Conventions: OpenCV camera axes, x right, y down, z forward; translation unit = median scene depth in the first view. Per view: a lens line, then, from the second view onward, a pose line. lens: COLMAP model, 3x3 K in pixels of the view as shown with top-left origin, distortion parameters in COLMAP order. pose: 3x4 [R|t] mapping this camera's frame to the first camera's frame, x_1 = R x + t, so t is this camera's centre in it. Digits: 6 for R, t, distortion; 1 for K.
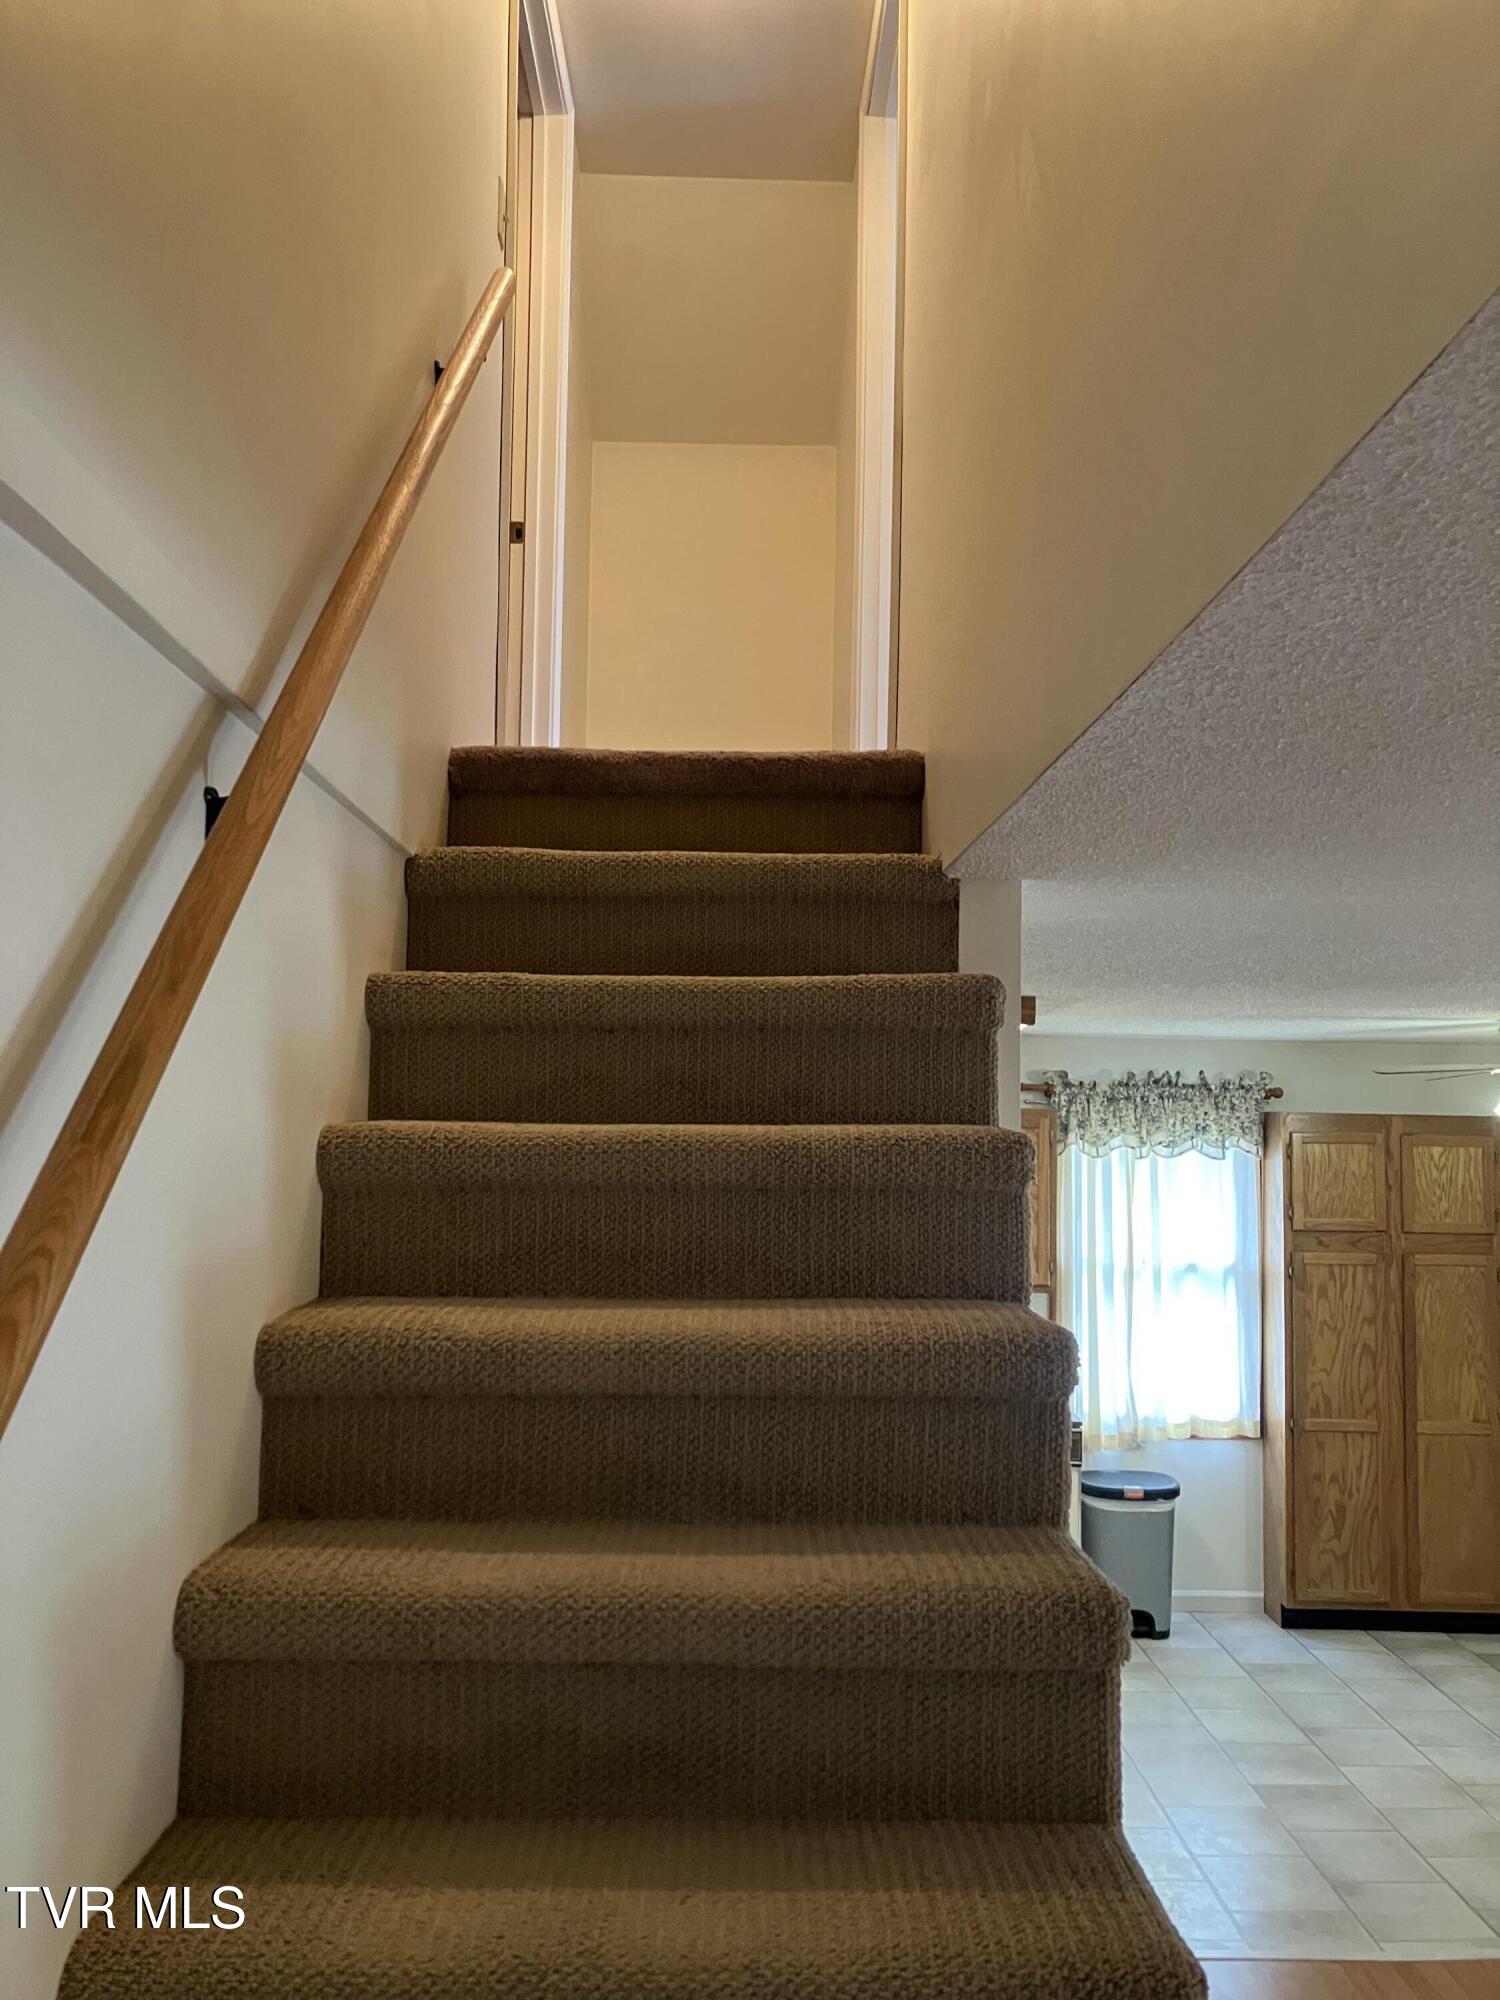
lens RADIAL K [[1648.0, 0, 751.8], [0, 1648.0, 994.1], [0, 0, 1]] dist [-0.031811, -0.007234]
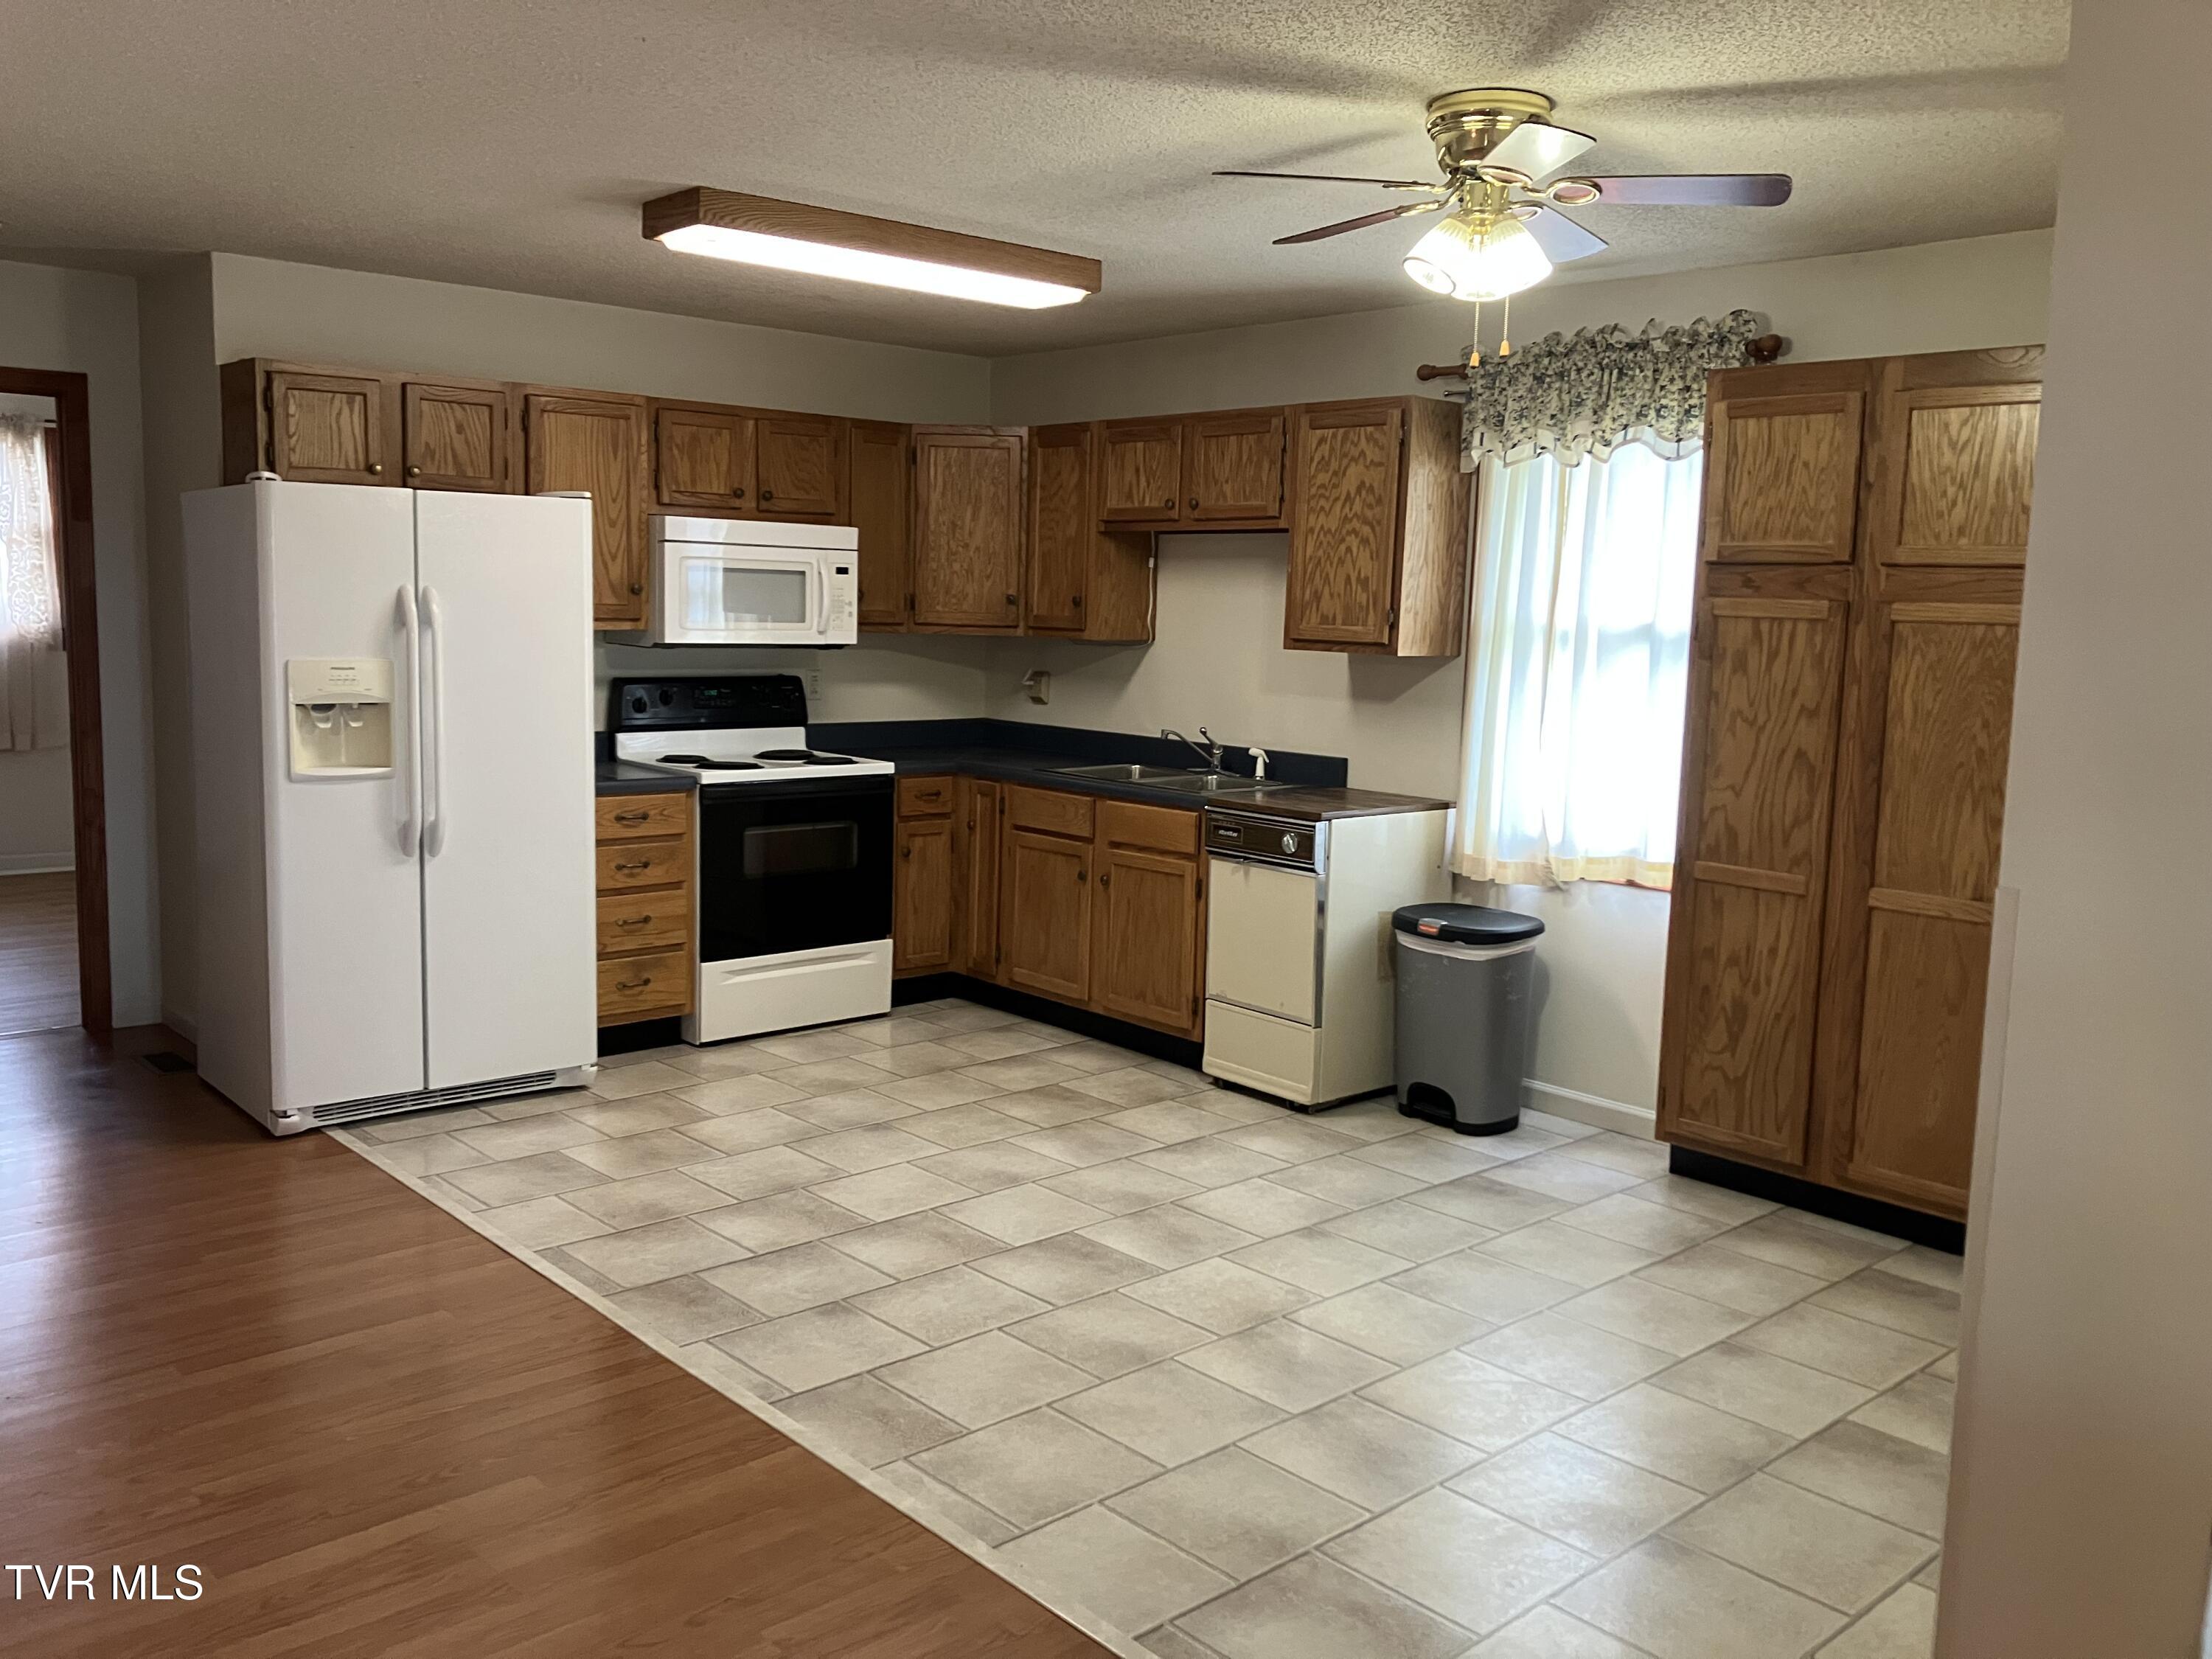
lens RADIAL K [[1822.7, 0, 1129.9], [0, 1822.7, 884.4], [0, 0, 1]] dist [-0.031811, -0.007234]
pose [[0.661925, 0.112324, -0.741107, 0.711497], [0.038058, 0.982397, 0.182886, 0.130346], [0.748604, -0.149262, 0.645998, 0.376746]]
